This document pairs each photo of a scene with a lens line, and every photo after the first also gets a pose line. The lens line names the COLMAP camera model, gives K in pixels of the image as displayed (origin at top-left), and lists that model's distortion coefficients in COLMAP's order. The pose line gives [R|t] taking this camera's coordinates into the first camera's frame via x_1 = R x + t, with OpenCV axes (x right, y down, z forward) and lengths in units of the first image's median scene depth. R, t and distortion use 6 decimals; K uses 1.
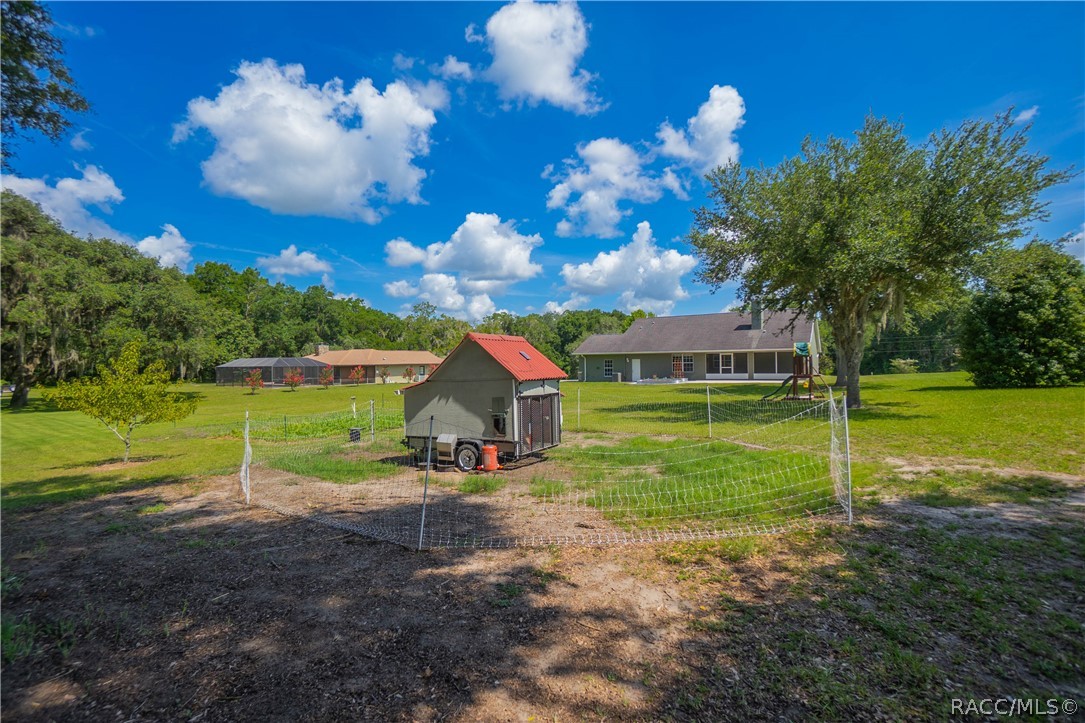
lens RADIAL K [[482.2, 0, 538.5], [0, 482.2, 366.4], [0, 0, 1]] dist [-0.061243, 0.022813]
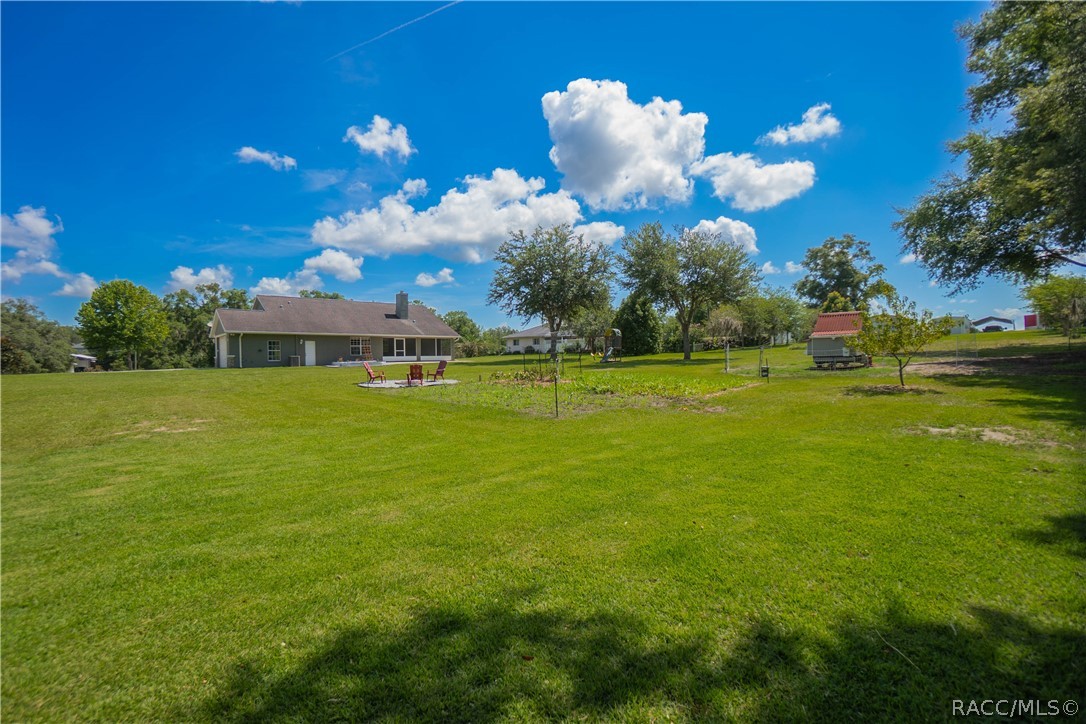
lens RADIAL K [[482.6, 0, 539.0], [0, 482.6, 366.9], [0, 0, 1]] dist [-0.061243, 0.022813]
pose [[0.241731, -0.010454, 0.970287, -0.560671], [0.012092, 0.999897, 0.007760, 0.032042], [-0.970268, 0.009857, 0.241833, 0.374312]]
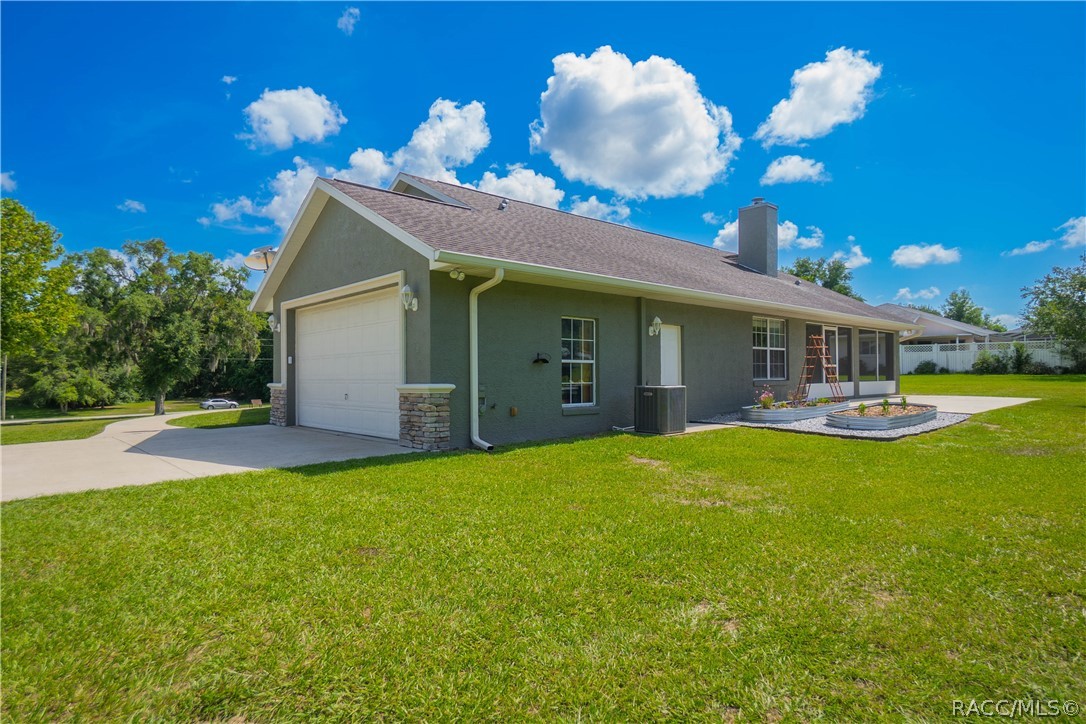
lens RADIAL K [[610.0, 0, 534.8], [0, 610.0, 365.9], [0, 0, 1]] dist [-0.000203, 0.001452]
pose [[0.251659, 0.022968, 0.967543, -0.092771], [0.004585, 0.999679, -0.024923, 0.011427], [-0.967805, 0.010708, 0.251473, 0.996765]]
